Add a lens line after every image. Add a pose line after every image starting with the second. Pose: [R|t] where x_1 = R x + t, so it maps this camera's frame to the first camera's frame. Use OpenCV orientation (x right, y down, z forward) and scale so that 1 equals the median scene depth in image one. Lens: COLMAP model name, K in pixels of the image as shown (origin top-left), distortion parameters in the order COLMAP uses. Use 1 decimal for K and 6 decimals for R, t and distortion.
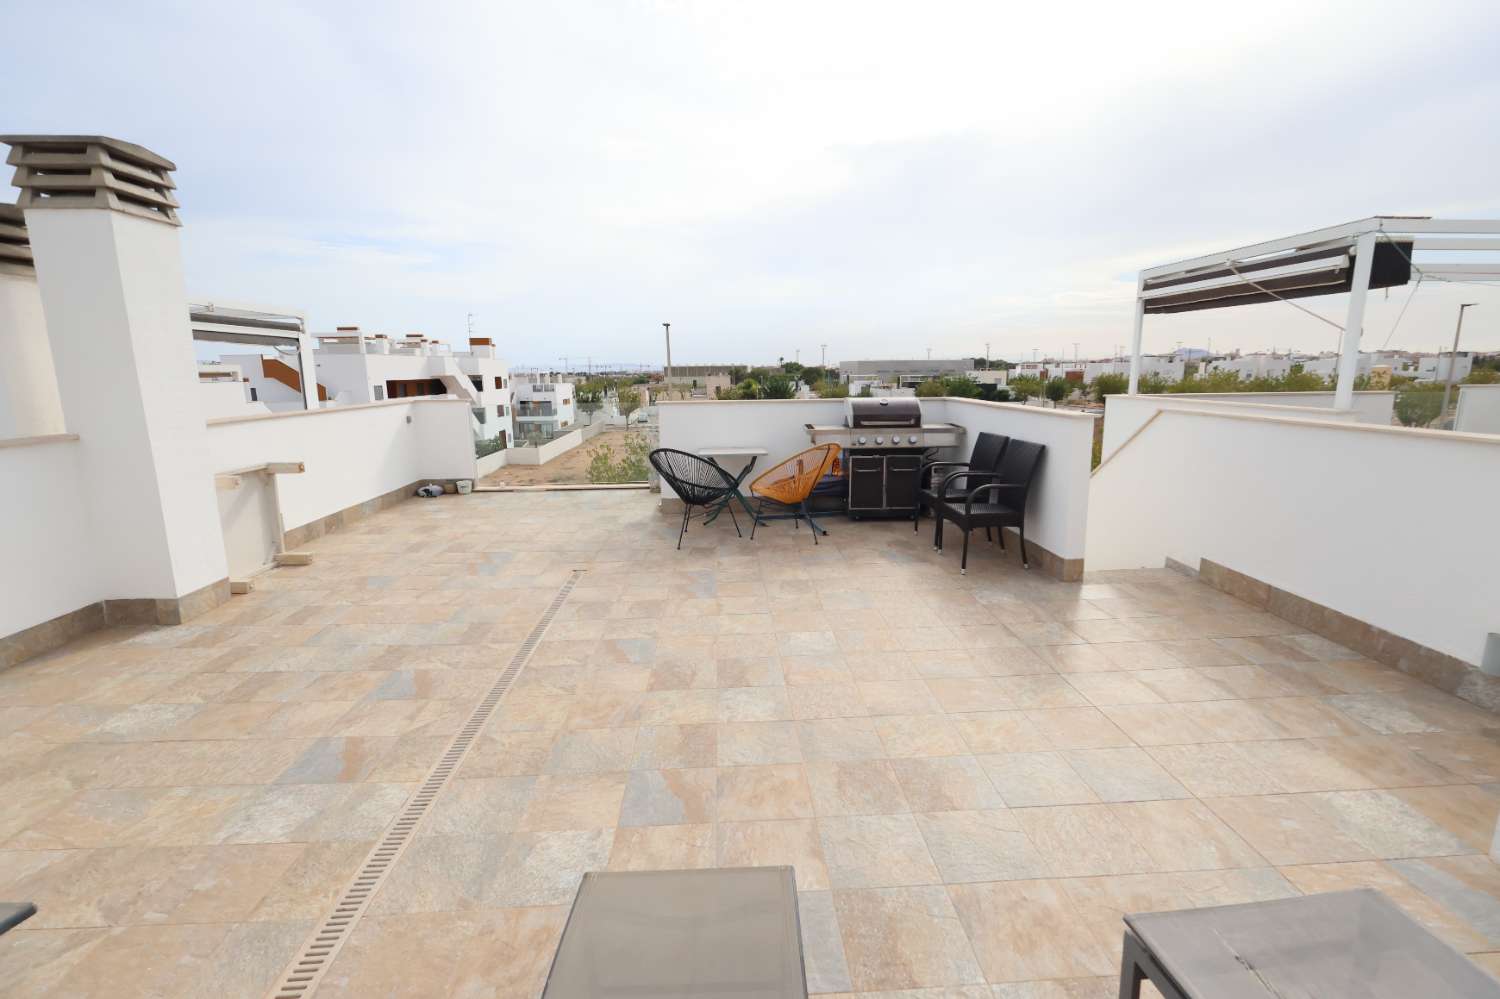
lens RADIAL K [[694.1, 0, 750.0], [0, 694.1, 499.5], [0, 0, 1]] dist [-0.000819, 0.000976]
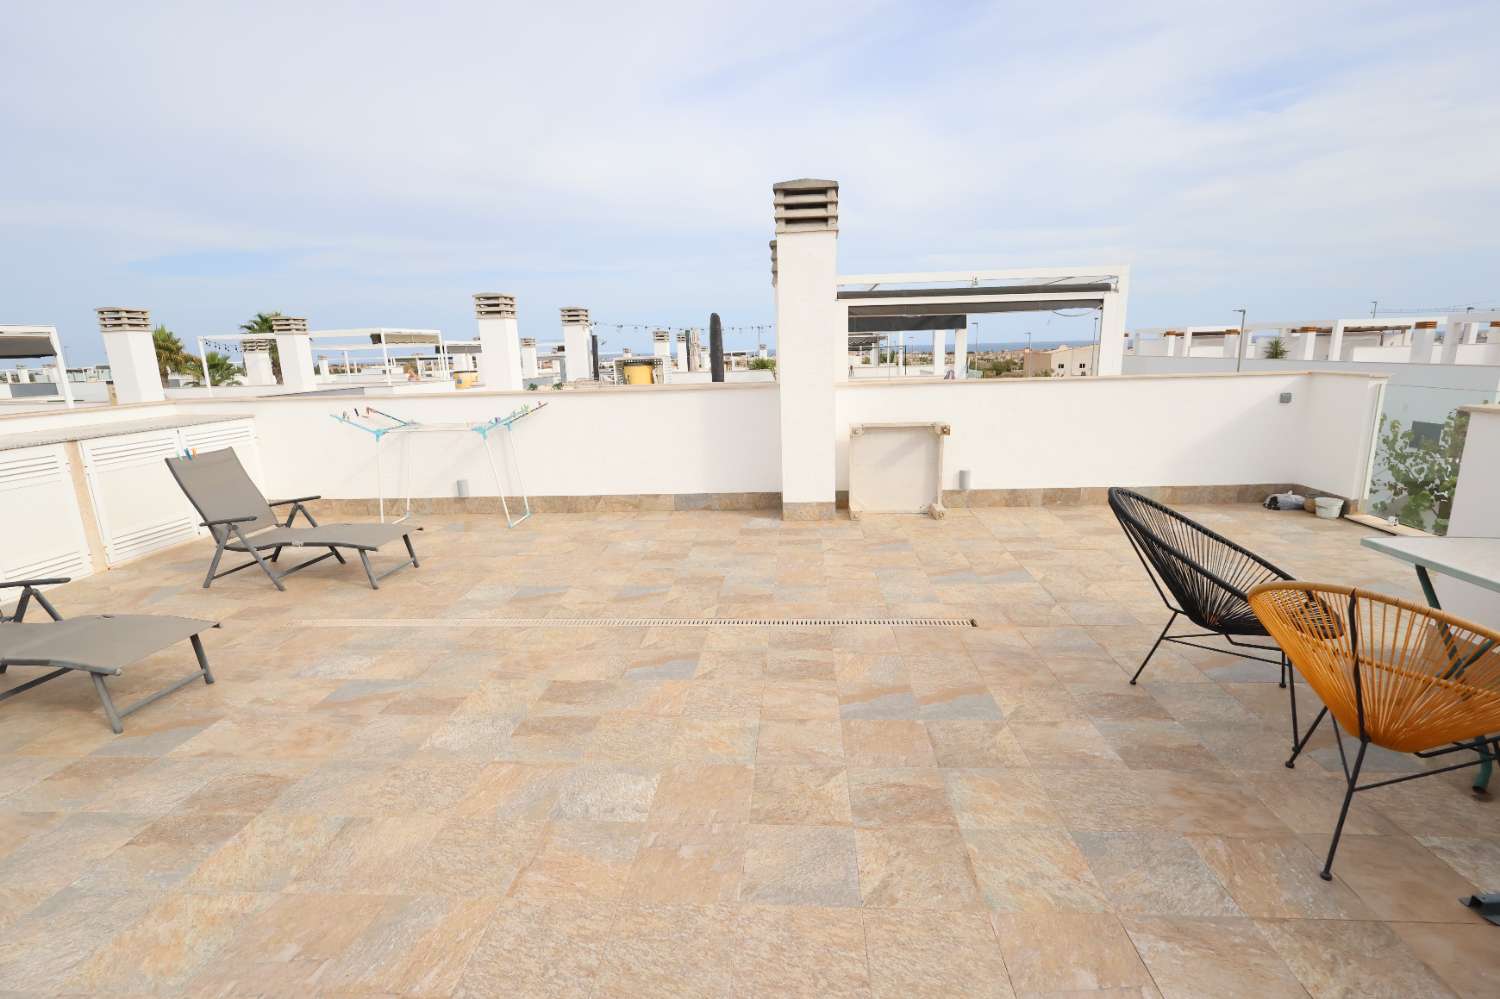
lens RADIAL K [[694.1, 0, 750.0], [0, 694.1, 499.5], [0, 0, 1]] dist [-0.000819, 0.000976]
pose [[-0.113712, 0.228789, -0.966812, 0.507574], [-0.155312, 0.957066, 0.244749, -0.181926], [0.981299, 0.177988, -0.073297, 0.917727]]
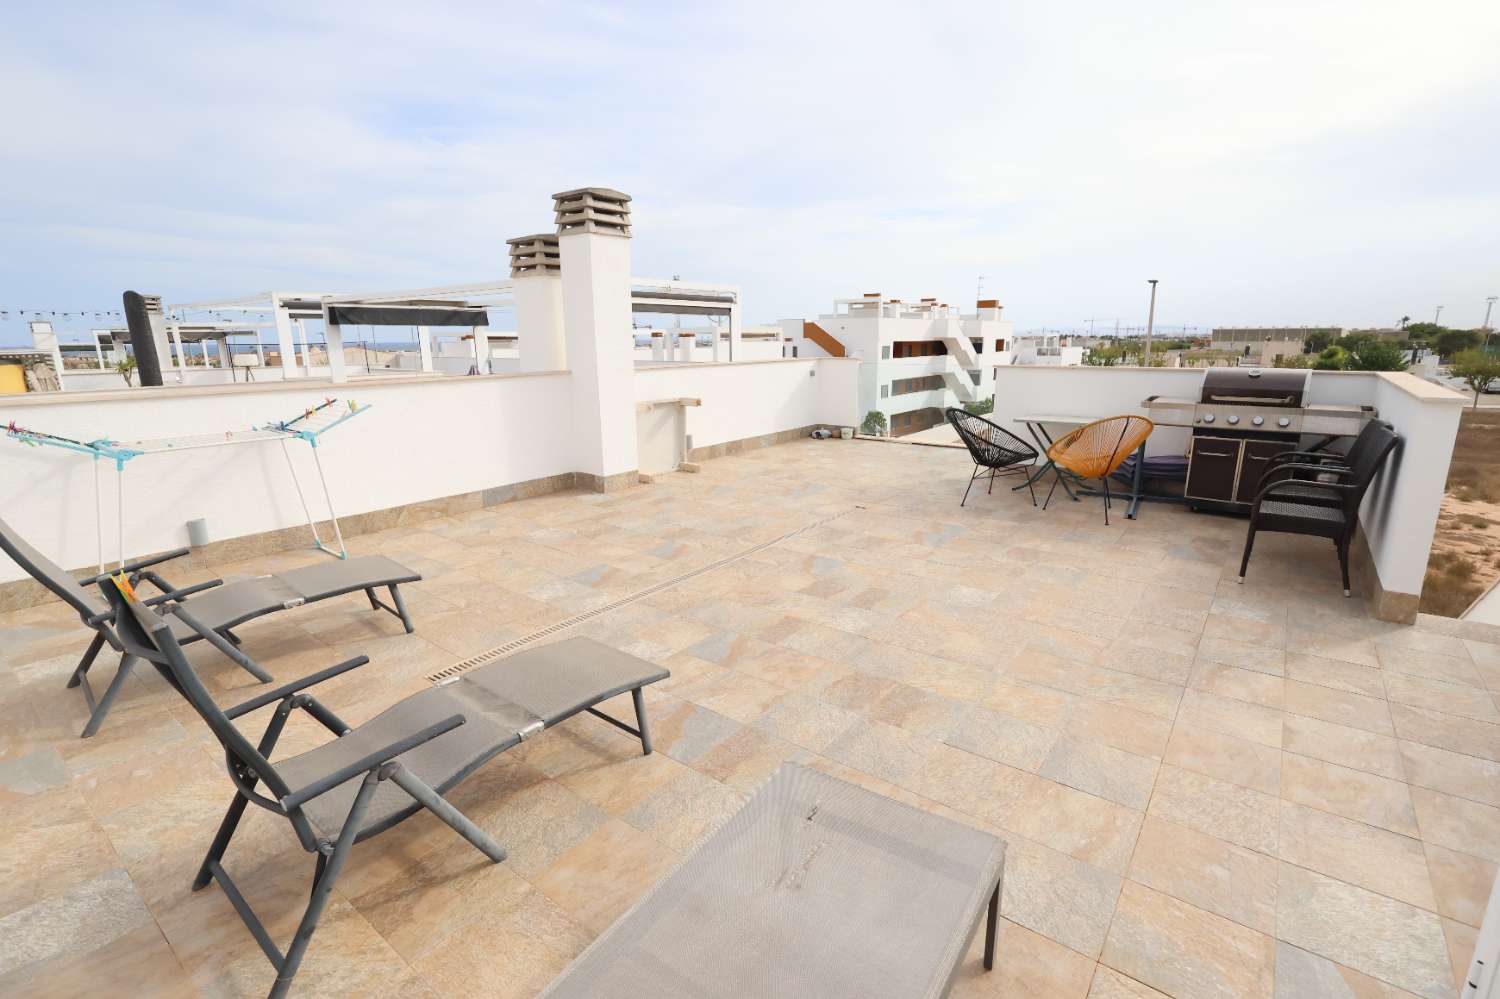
lens RADIAL K [[694.1, 0, 750.0], [0, 694.1, 499.5], [0, 0, 1]] dist [-0.000819, 0.000976]
pose [[0.763116, 0.154686, -0.627476, 0.388216], [-0.121991, 0.987956, 0.095190, 0.001260], [0.634644, 0.003905, 0.772795, -0.016034]]
